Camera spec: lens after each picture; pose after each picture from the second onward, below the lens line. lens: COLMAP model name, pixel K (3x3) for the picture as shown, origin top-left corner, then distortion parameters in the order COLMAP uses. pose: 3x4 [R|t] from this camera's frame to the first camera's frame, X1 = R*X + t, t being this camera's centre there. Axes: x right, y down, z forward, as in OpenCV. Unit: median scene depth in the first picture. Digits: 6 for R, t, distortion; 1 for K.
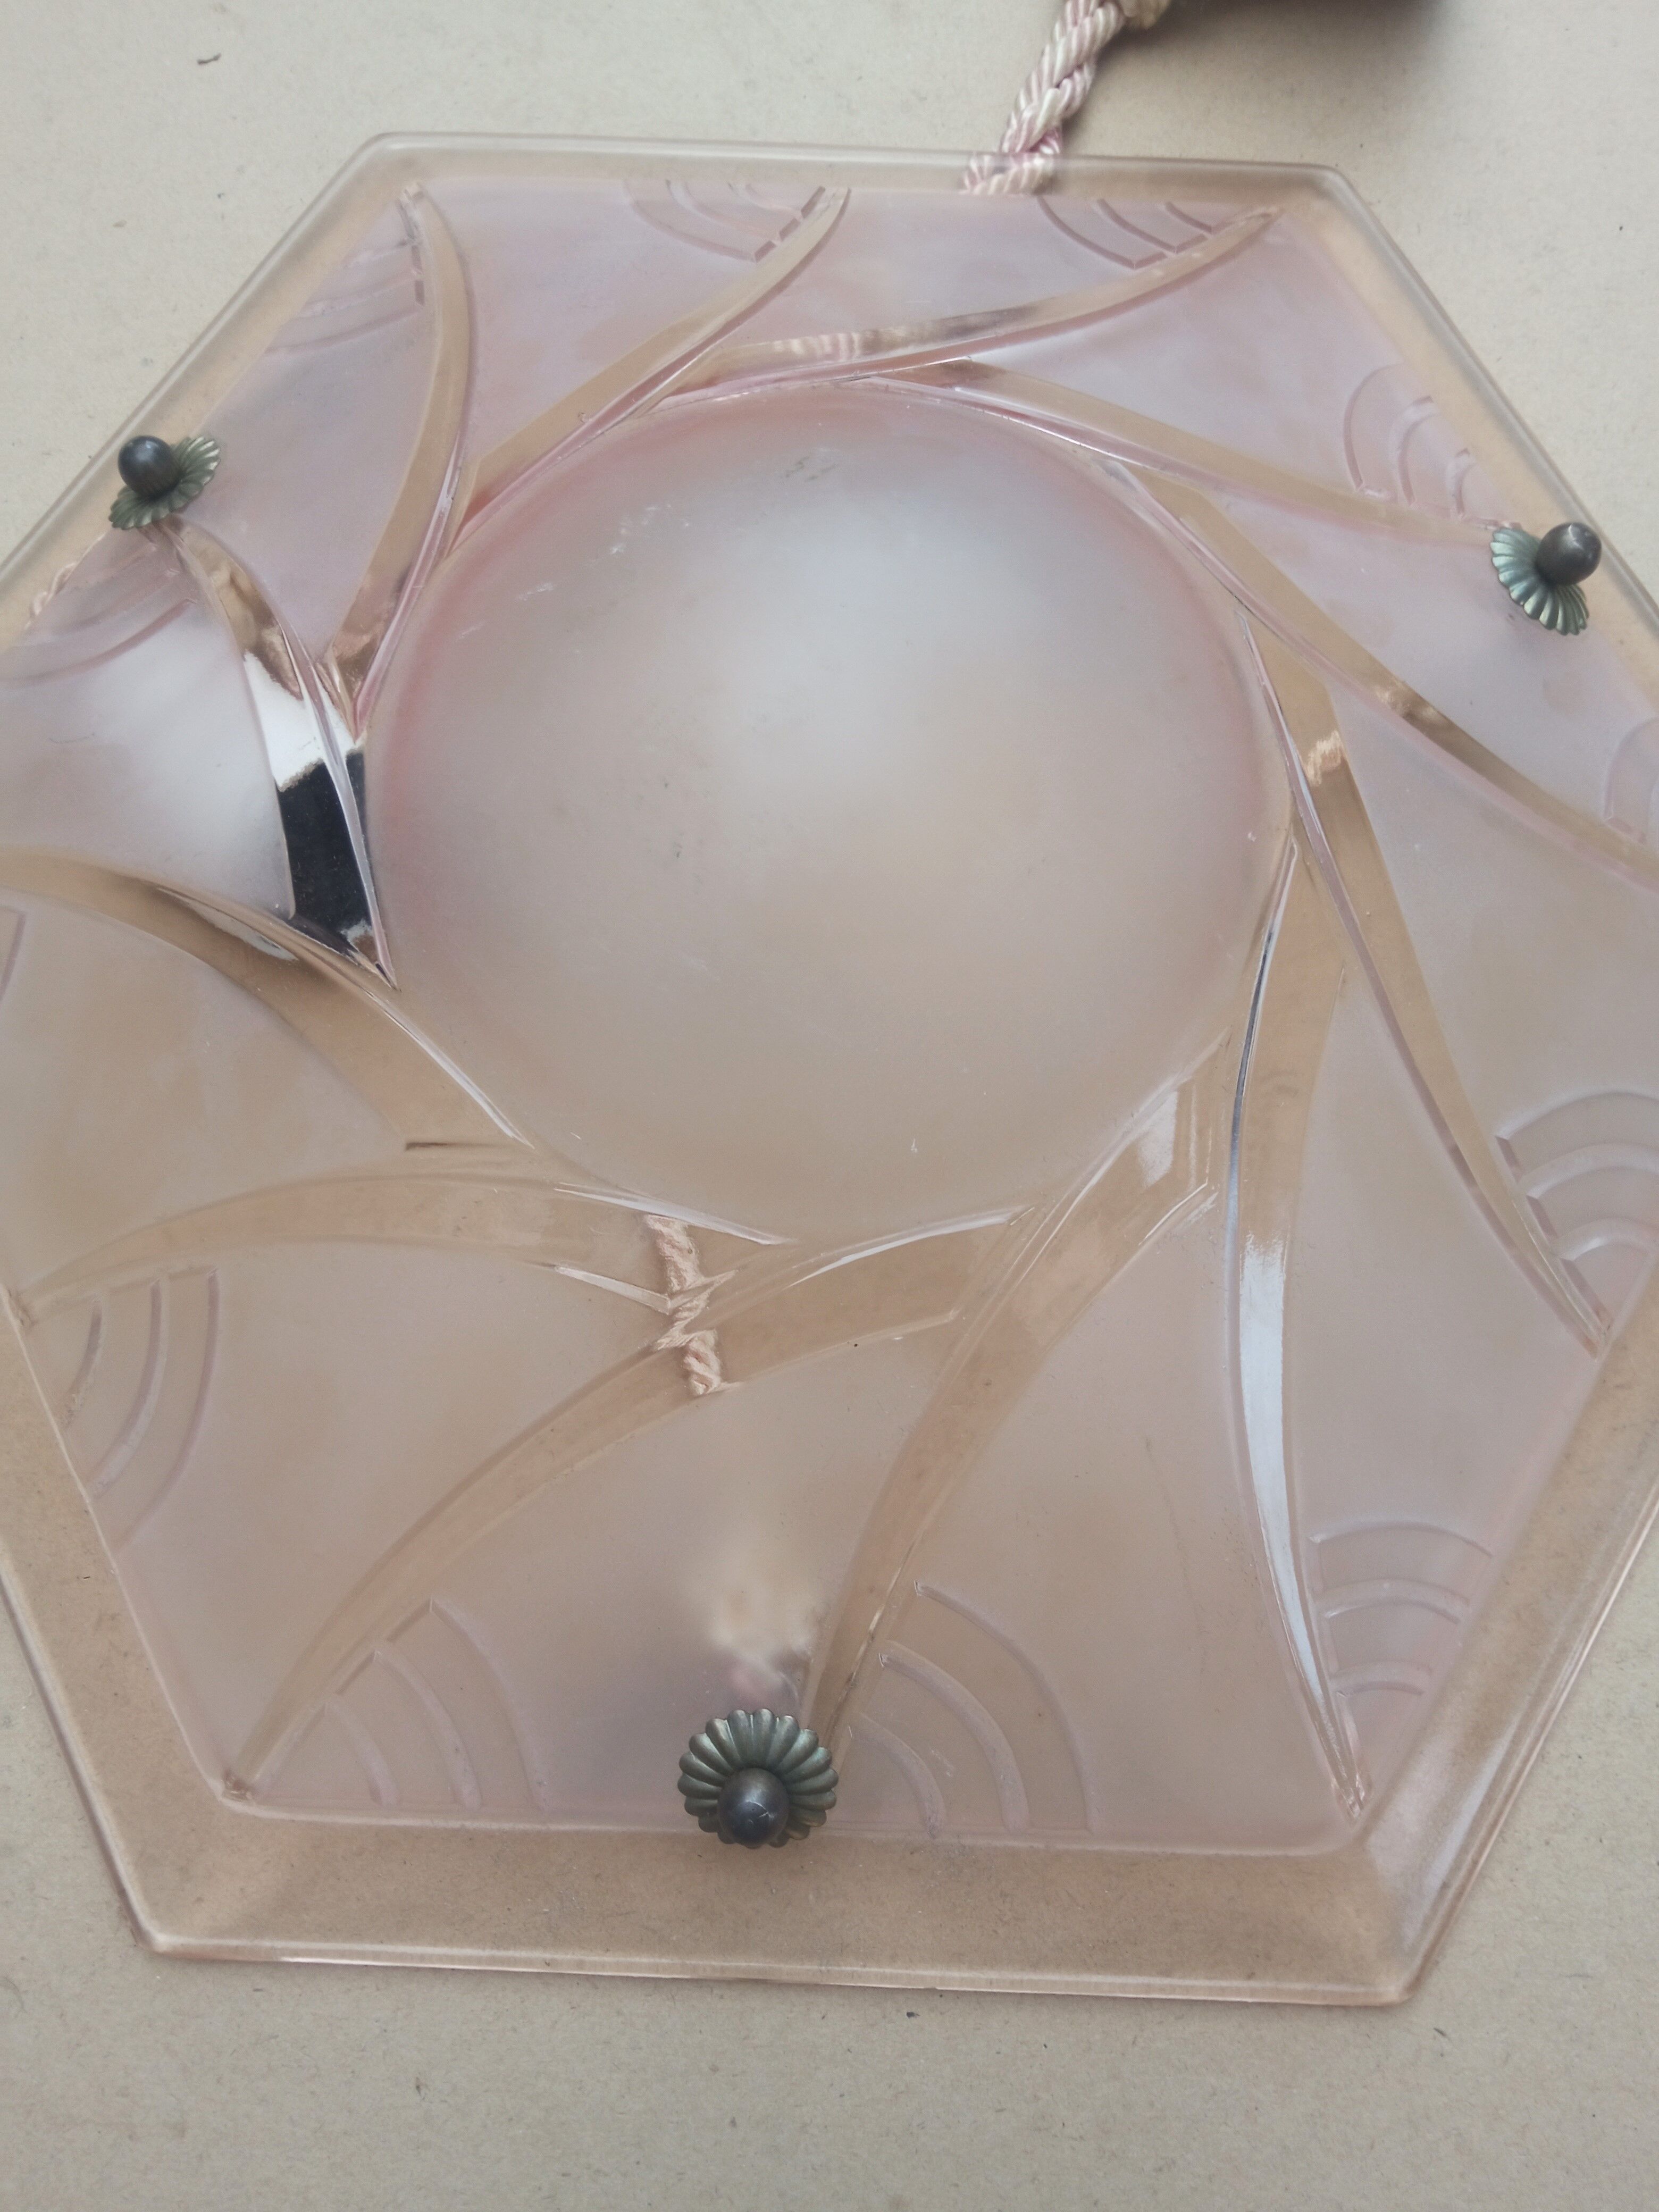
lens RADIAL K [[1766.3, 0, 826.4], [0, 1766.3, 1124.5], [0, 0, 1]] dist [0.043803, -0.084779]
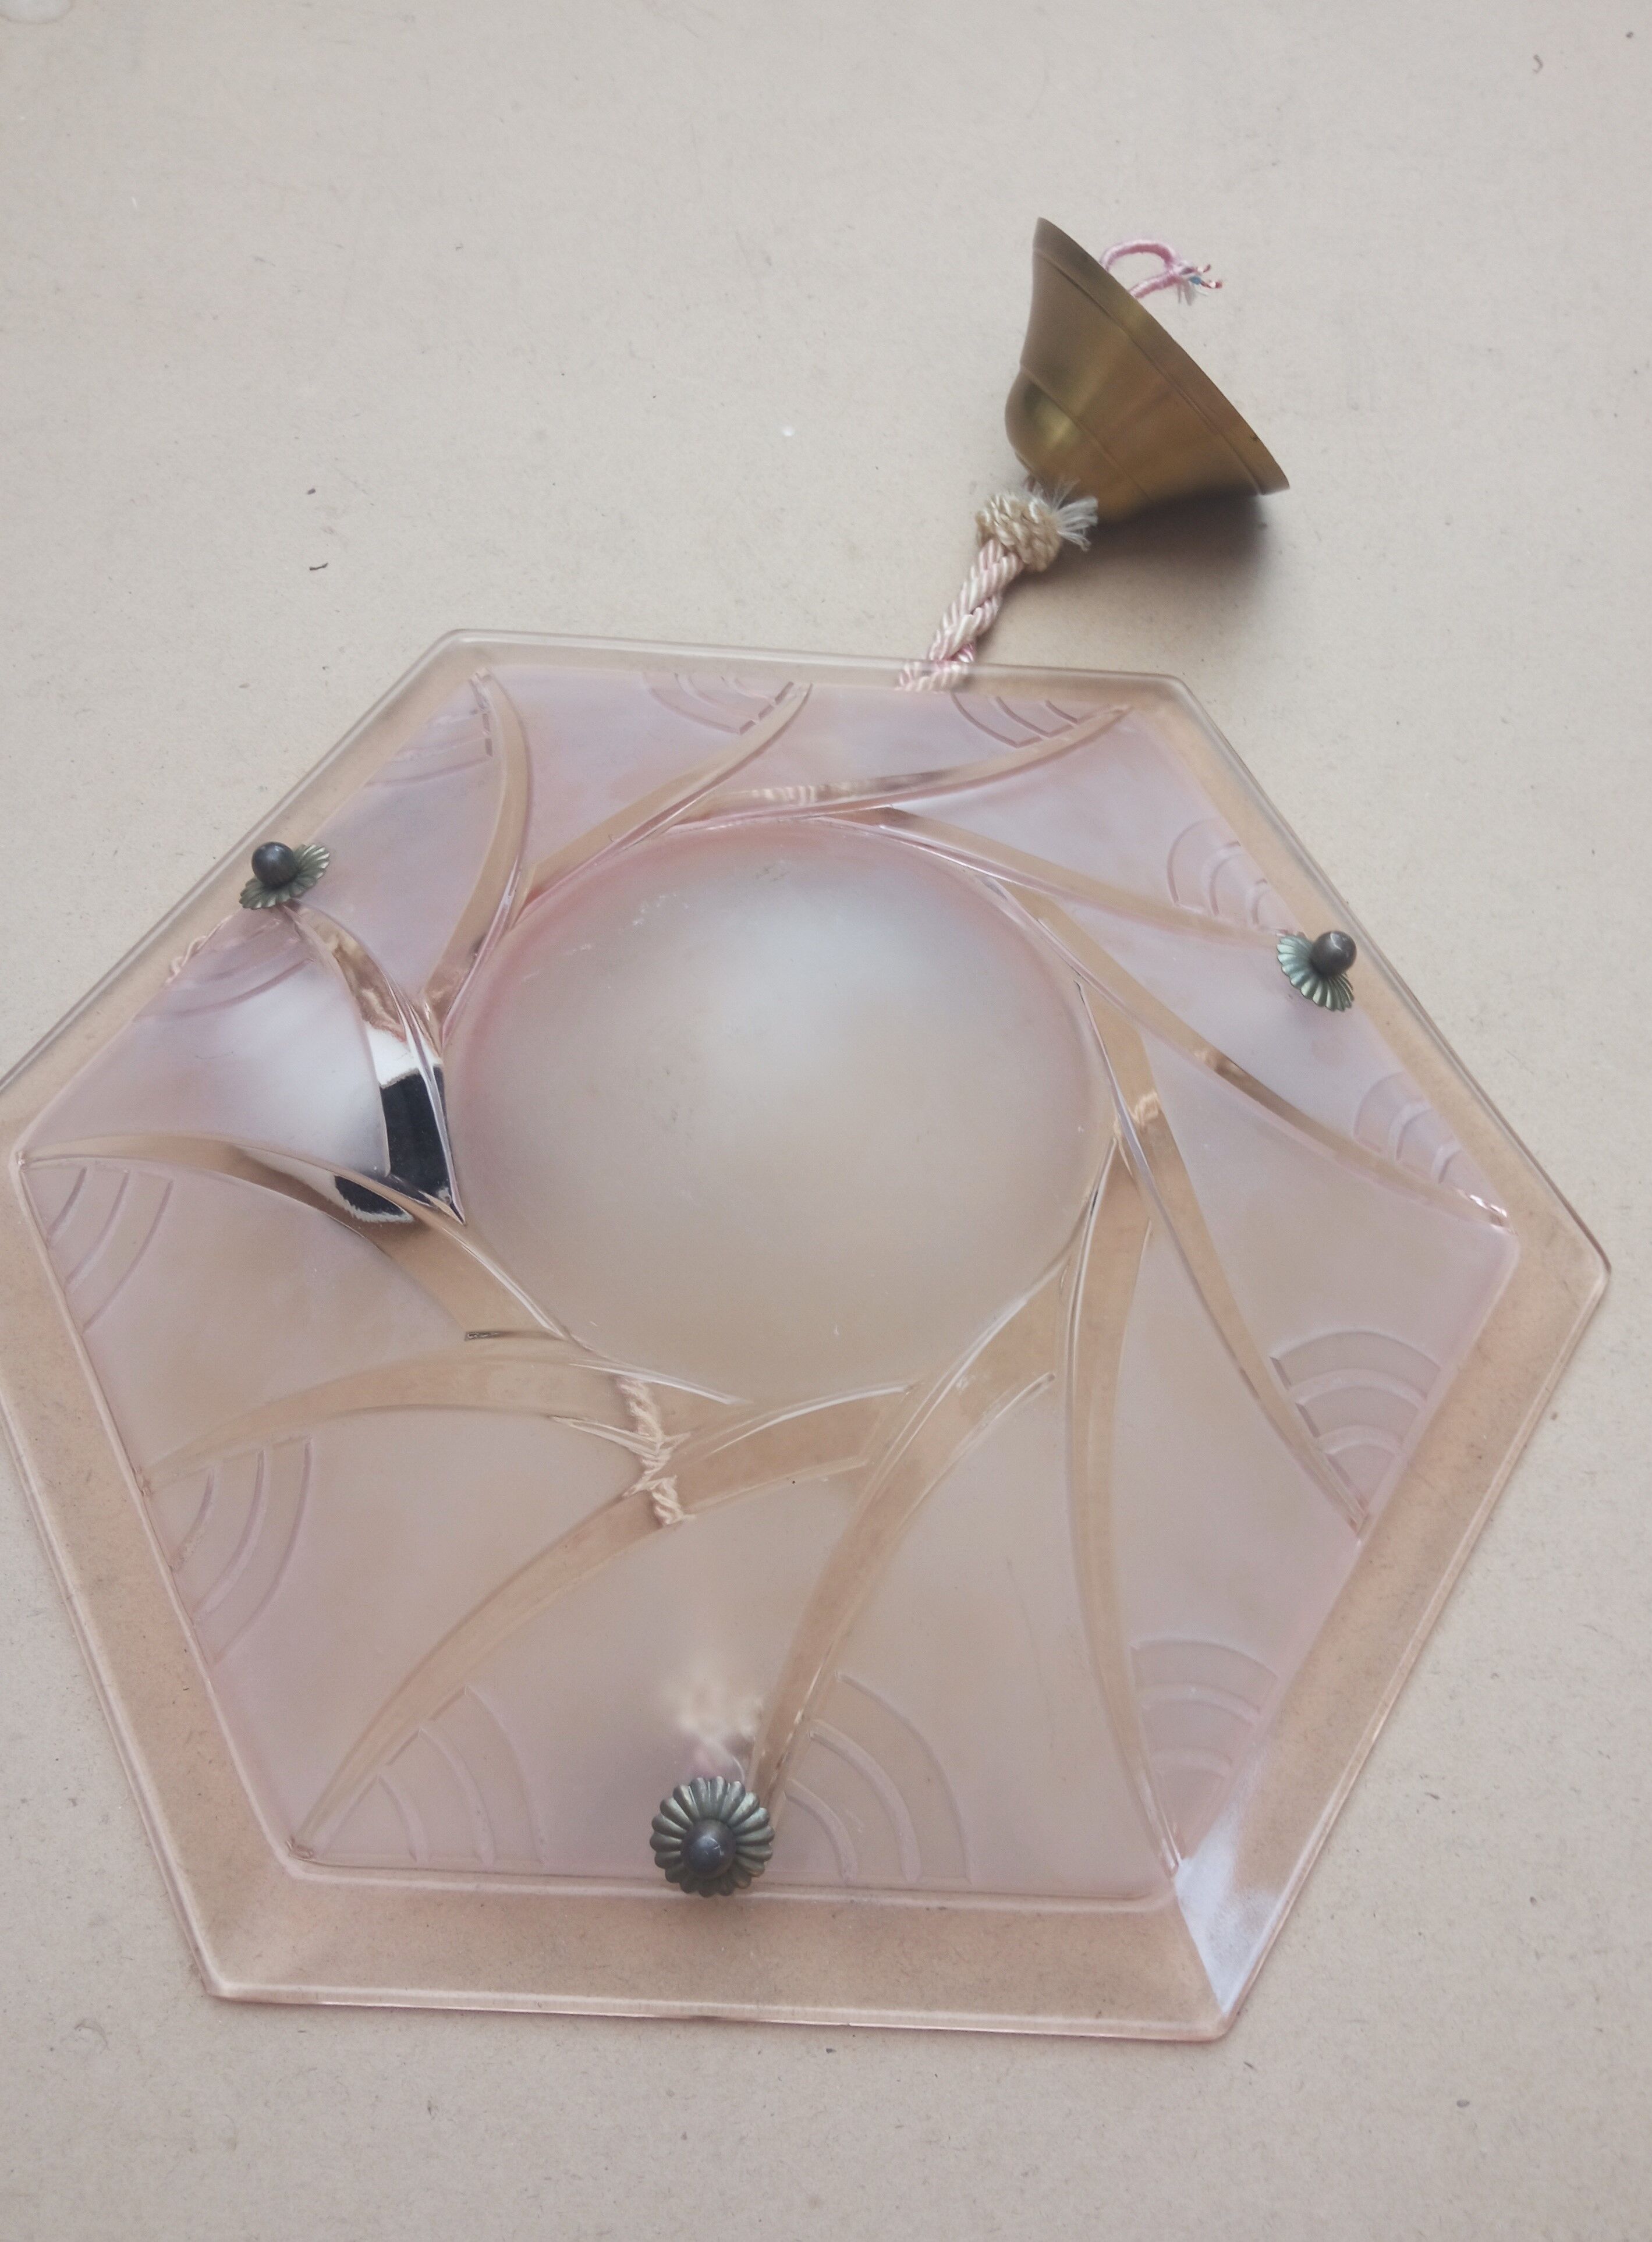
lens RADIAL K [[1906.0, 0, 891.5], [0, 1906.0, 1258.9], [0, 0, 1]] dist [0.075654, -0.142723]
pose [[0.998907, 0.017785, 0.043231, 0.022722], [-0.010024, 0.984782, -0.173504, 0.186175], [-0.045659, 0.172881, 0.983884, -0.432092]]
